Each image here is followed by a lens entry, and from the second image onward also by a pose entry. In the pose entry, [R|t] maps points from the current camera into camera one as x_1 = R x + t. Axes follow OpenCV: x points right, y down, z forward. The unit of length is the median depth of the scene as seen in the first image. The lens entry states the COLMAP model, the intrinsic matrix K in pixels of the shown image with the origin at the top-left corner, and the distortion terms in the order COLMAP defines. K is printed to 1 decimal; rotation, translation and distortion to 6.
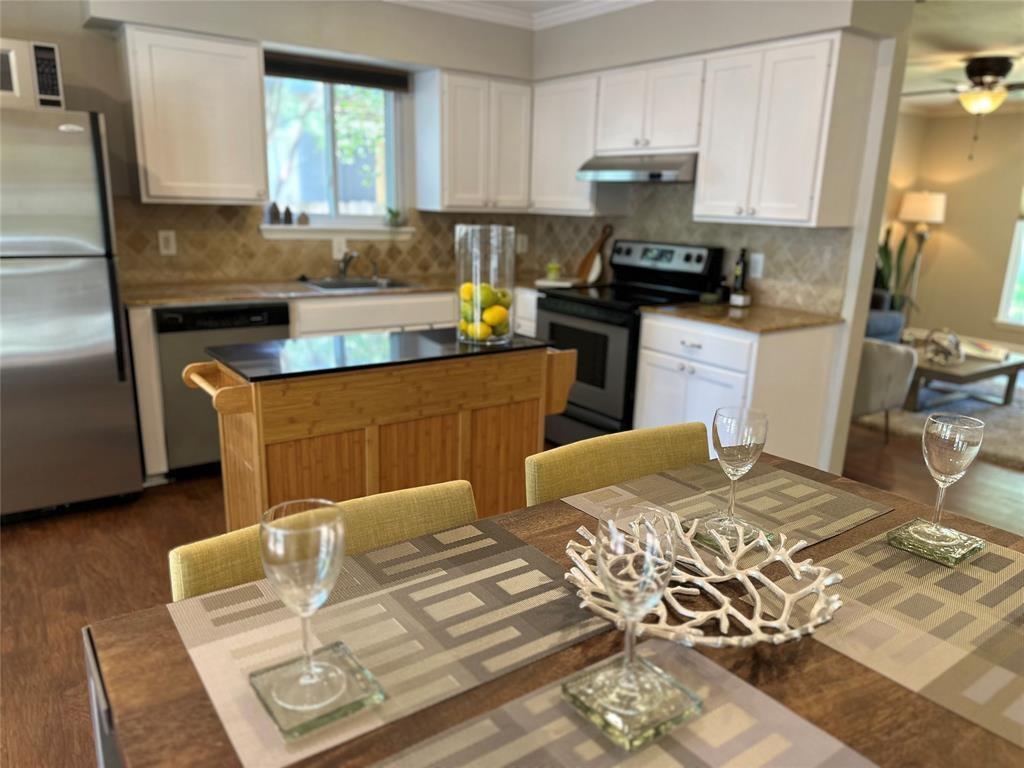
lens RADIAL K [[721.9, 0, 510.1], [0, 721.9, 390.6], [0, 0, 1]] dist [0.054417, -0.061494]
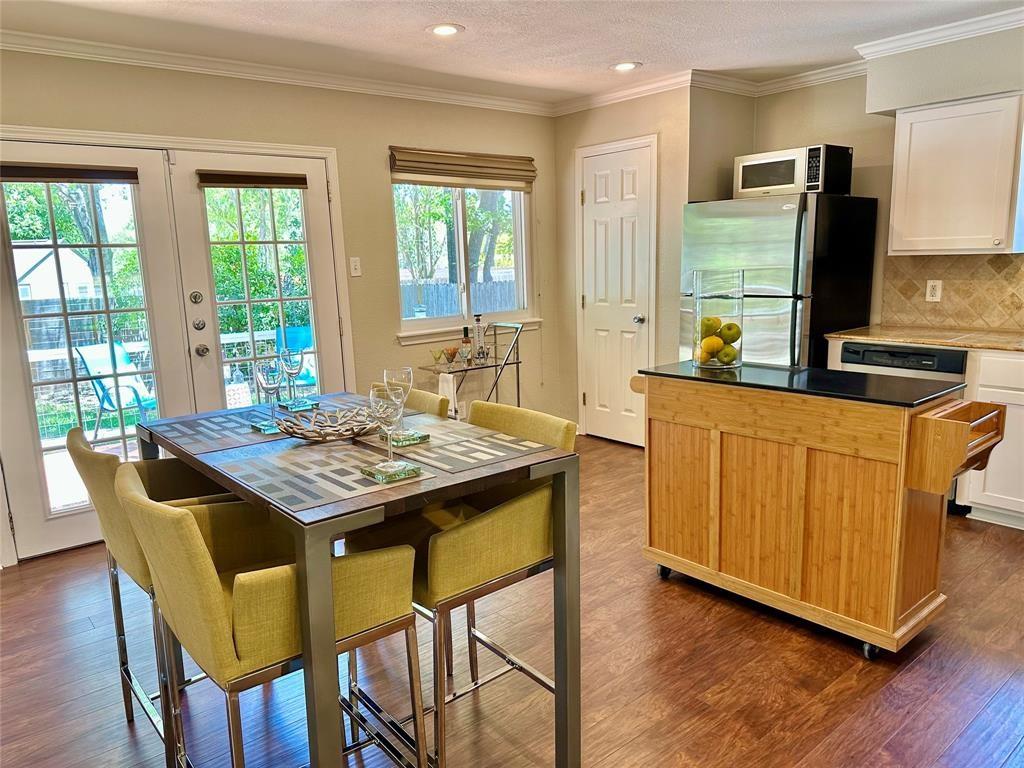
lens RADIAL K [[721.9, 0, 515.6], [0, 721.9, 387.6], [0, 0, 1]] dist [0.054417, -0.061494]
pose [[0.082108, 0.144244, -0.986130, 0.600802], [-0.222220, 0.967210, 0.122974, -0.059014], [0.971533, 0.209041, 0.111469, 0.306386]]
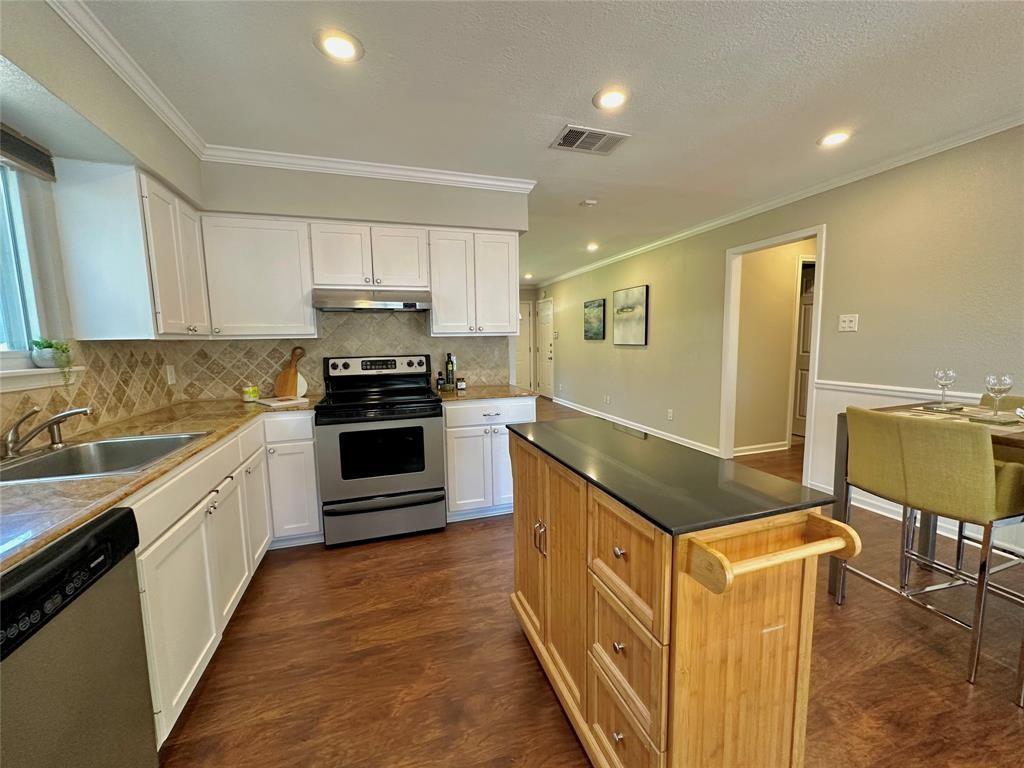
lens RADIAL K [[417.7, 0, 516.7], [0, 417.7, 379.1], [0, 0, 1]] dist [0.000039, 0.000332]
pose [[0.310783, -0.127545, 0.941884, -0.481082], [0.268785, 0.962301, 0.041622, -0.141287], [-0.911684, 0.240229, 0.333349, 0.587243]]
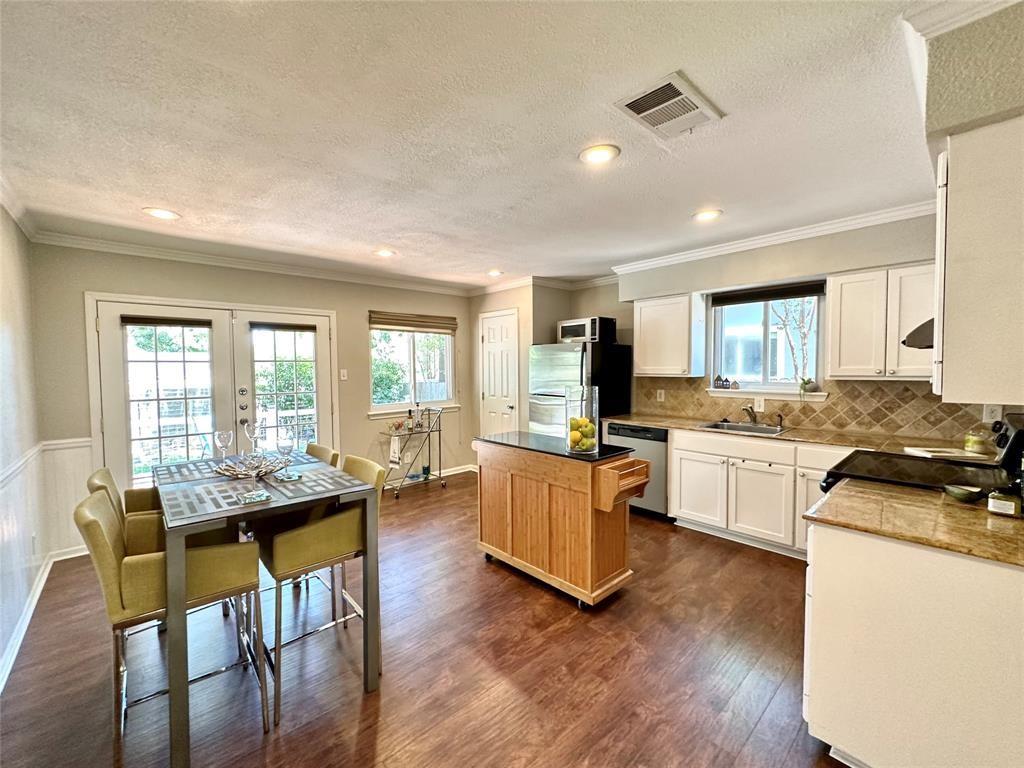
lens RADIAL K [[417.7, 0, 511.7], [0, 417.7, 382.1], [0, 0, 1]] dist [0.000039, 0.000332]
pose [[0.119805, 0.004071, -0.992789, 0.644846], [-0.242531, 0.969814, -0.025290, -0.113540], [0.962718, 0.243812, 0.117176, 0.474799]]
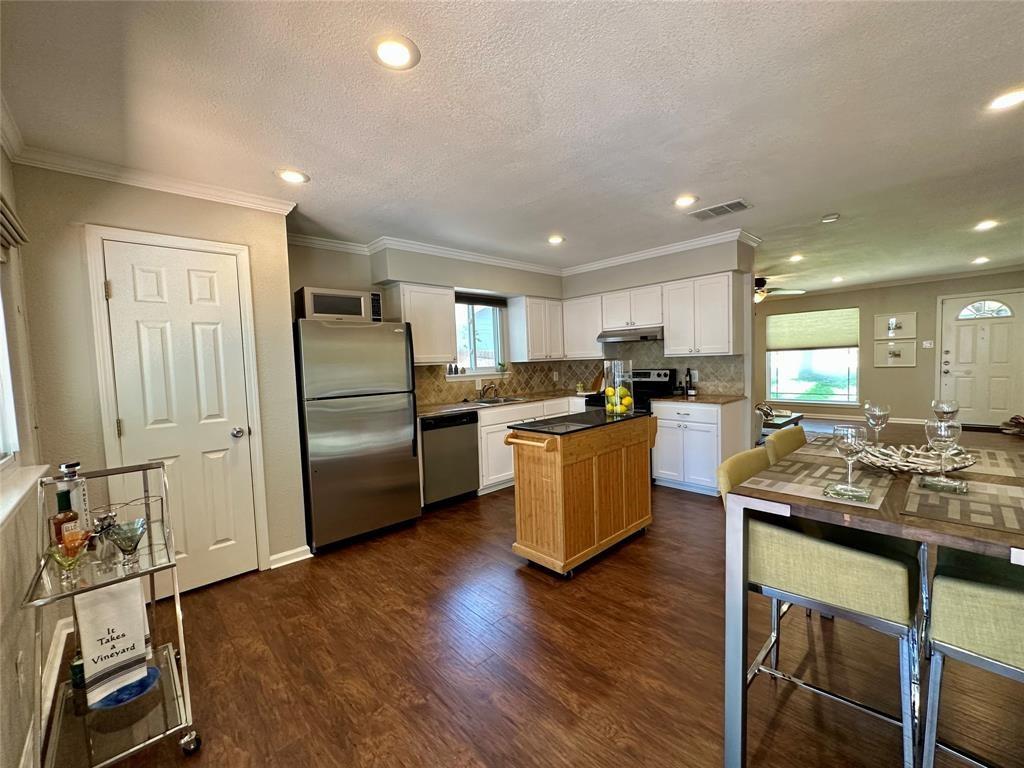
lens RADIAL K [[417.7, 0, 510.5], [0, 417.7, 380.9], [0, 0, 1]] dist [0.000039, 0.000332]
pose [[0.989744, -0.073331, 0.122592, -0.337679], [0.097386, 0.974220, -0.203496, 0.035326], [-0.104509, 0.213348, 0.971370, -0.108258]]
